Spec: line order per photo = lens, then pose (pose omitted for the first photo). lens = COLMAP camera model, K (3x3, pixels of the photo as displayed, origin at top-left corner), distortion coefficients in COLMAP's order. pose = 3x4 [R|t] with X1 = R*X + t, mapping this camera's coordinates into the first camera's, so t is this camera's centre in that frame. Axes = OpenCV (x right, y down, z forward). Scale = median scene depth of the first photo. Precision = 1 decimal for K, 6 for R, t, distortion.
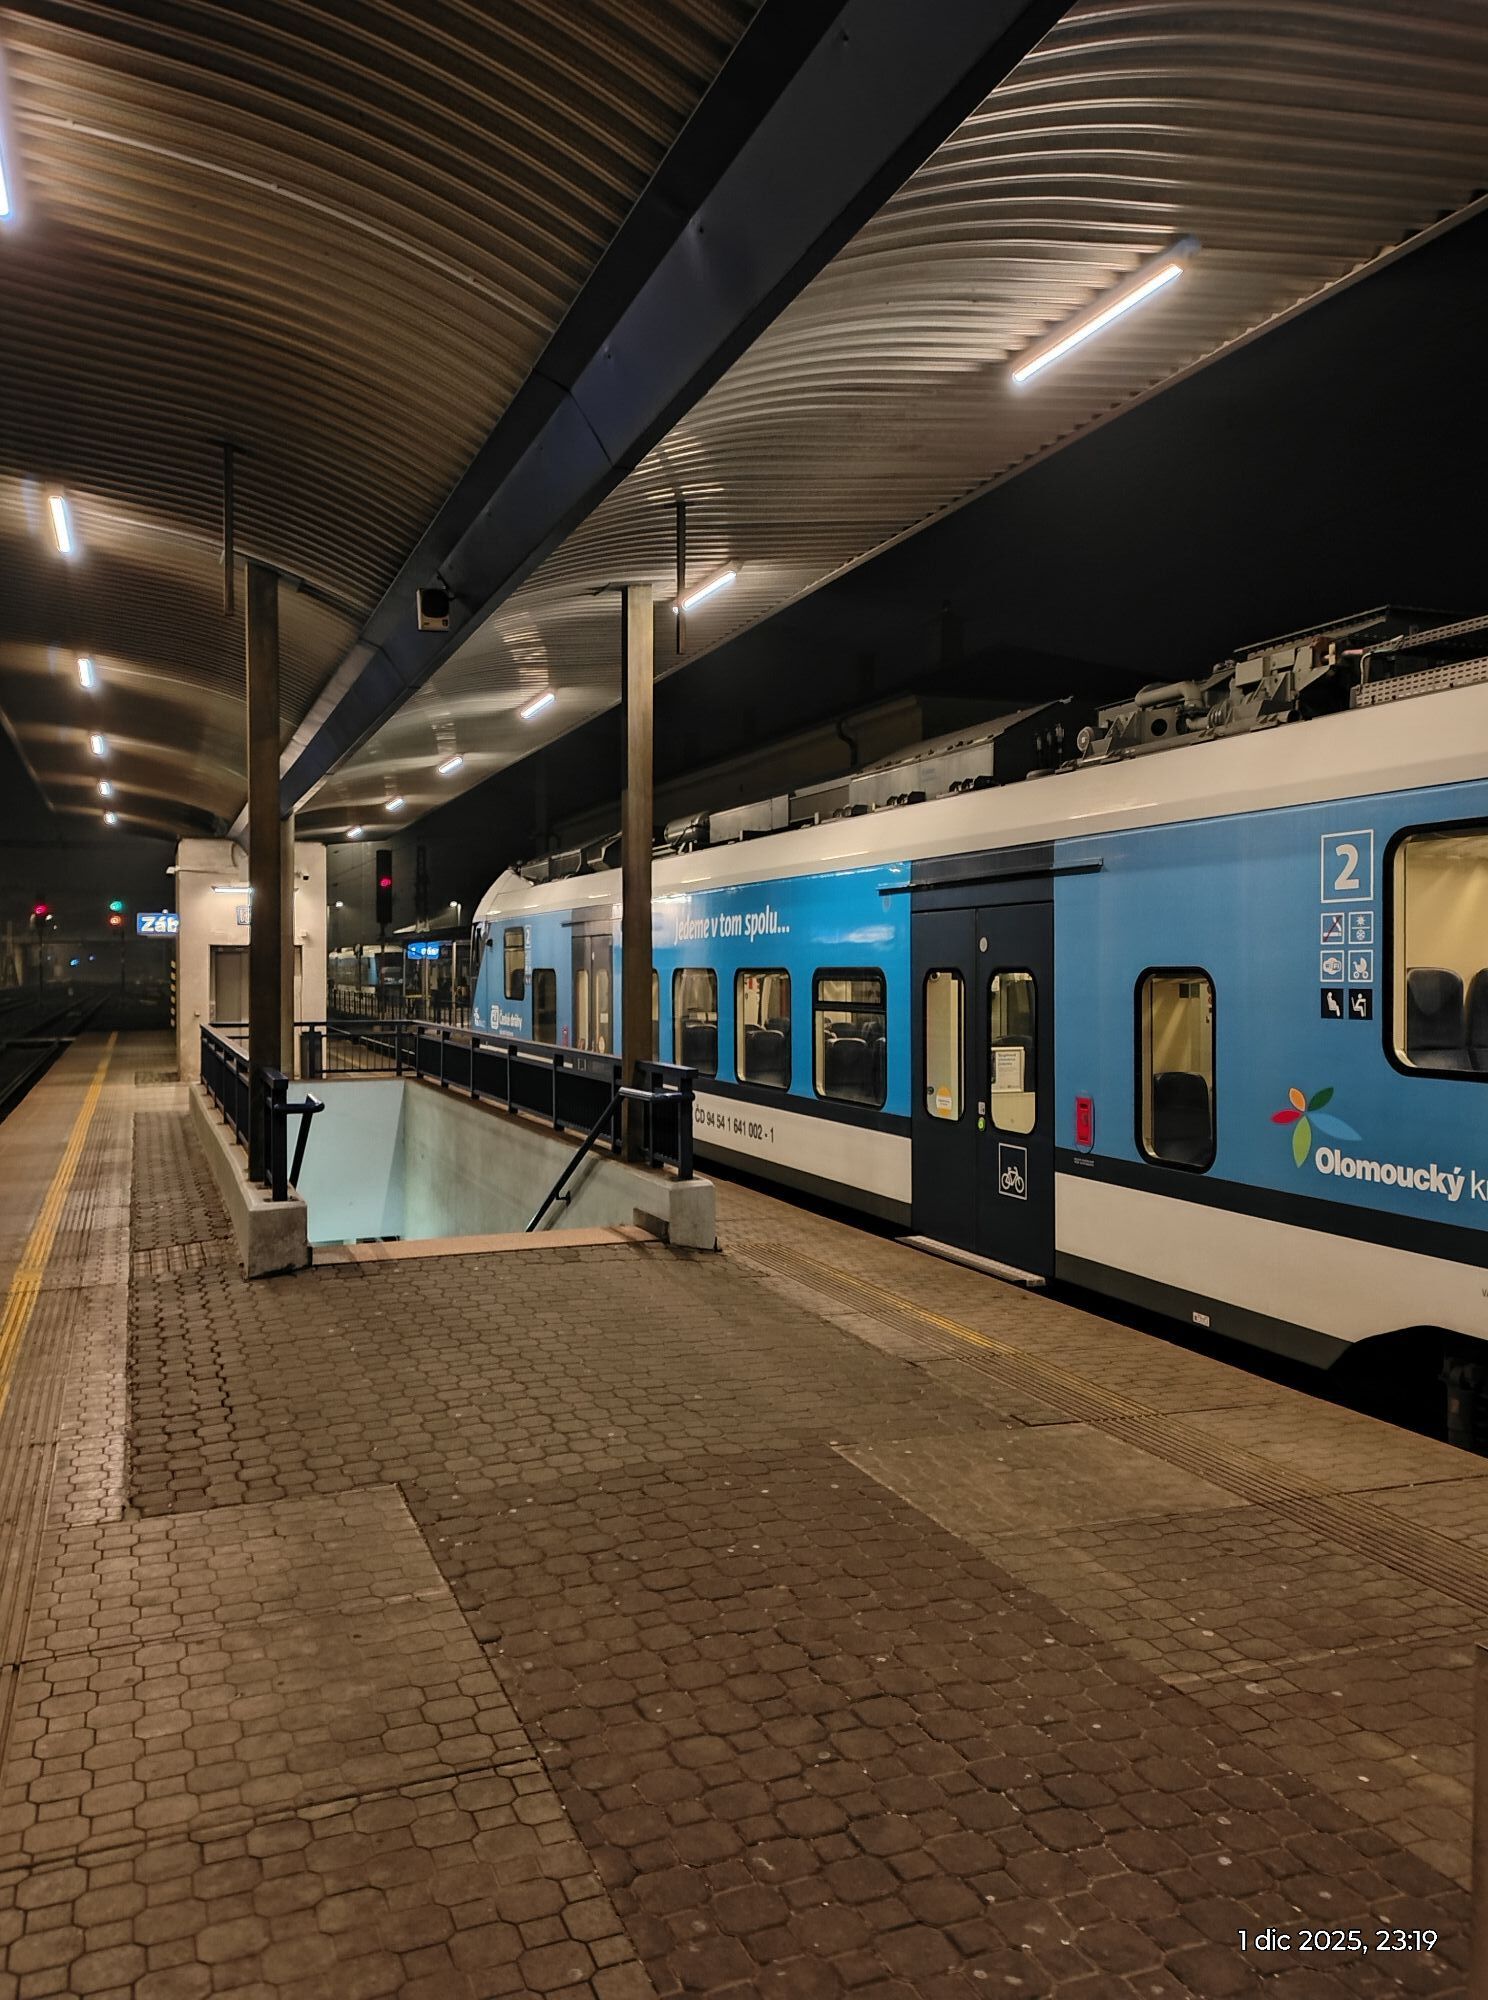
lens RADIAL K [[1517.7, 0, 719.2], [0, 1517.7, 988.7], [0, 0, 1]] dist [0.106082, -0.132145]
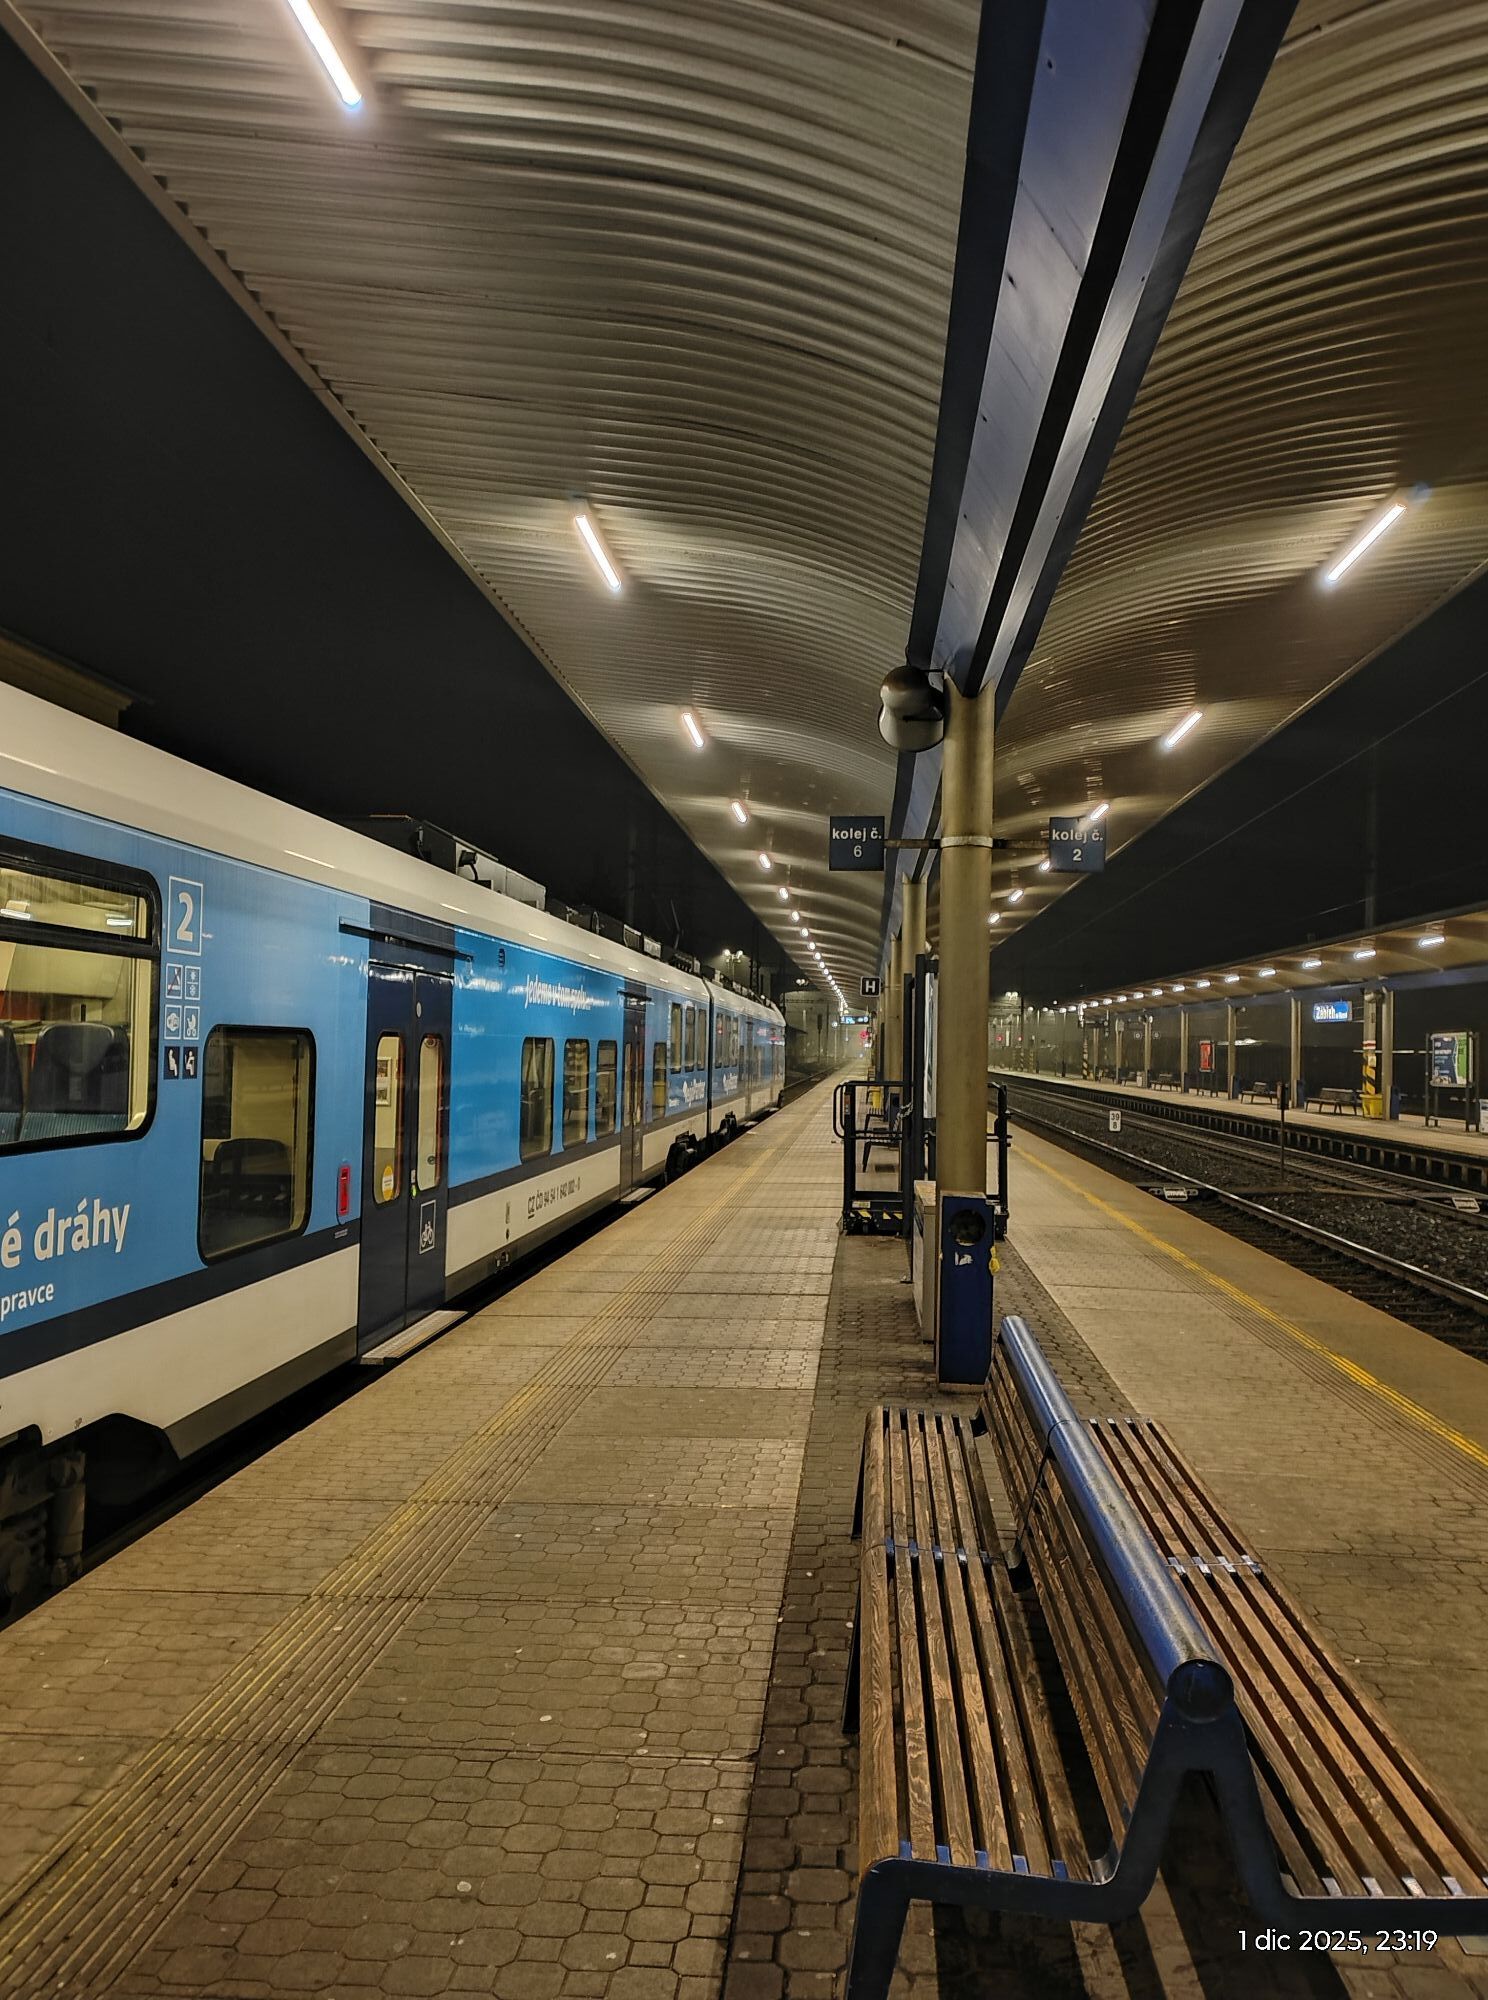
lens RADIAL K [[1517.7, 0, 749.6], [0, 1517.7, 1003.1], [0, 0, 1]] dist [0.106082, -0.132145]
pose [[-0.899338, -0.023128, 0.436642, -0.409400], [-0.031449, 0.999435, -0.011835, -0.025549], [-0.436122, -0.024376, -0.899557, 1.637094]]
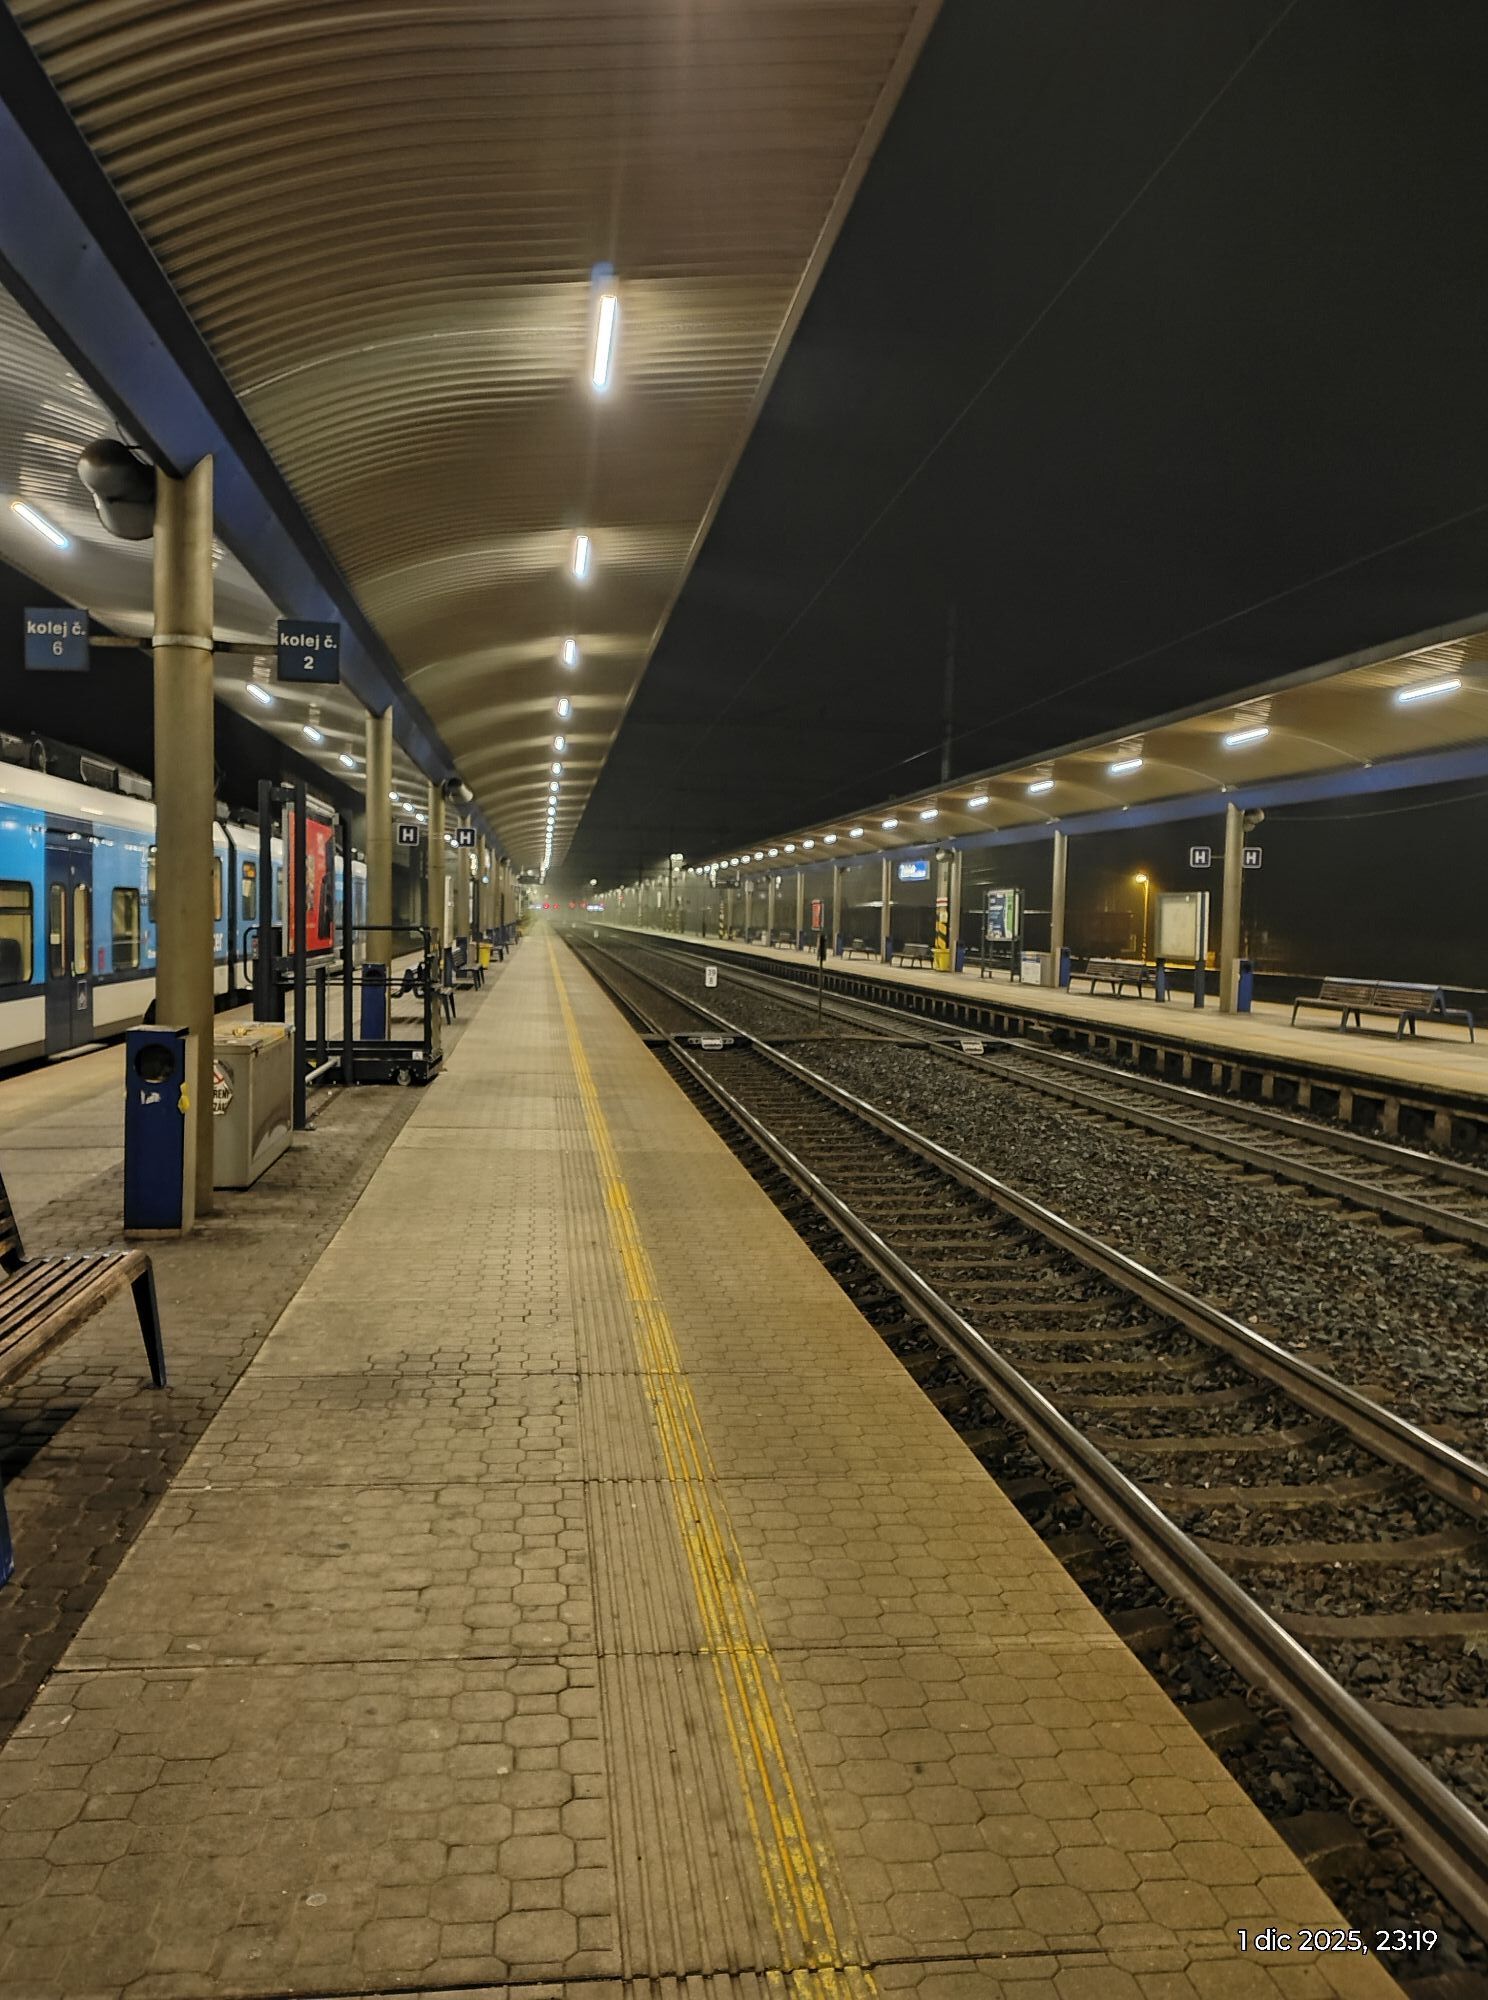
lens RADIAL K [[1517.7, 0, 735.0], [0, 1517.7, 1001.3], [0, 0, 1]] dist [0.106082, -0.132145]
pose [[-0.968794, -0.052774, 0.242183, -0.600938], [-0.036729, 0.996850, 0.070296, -0.014798], [-0.245130, 0.059207, -0.967681, 1.525651]]
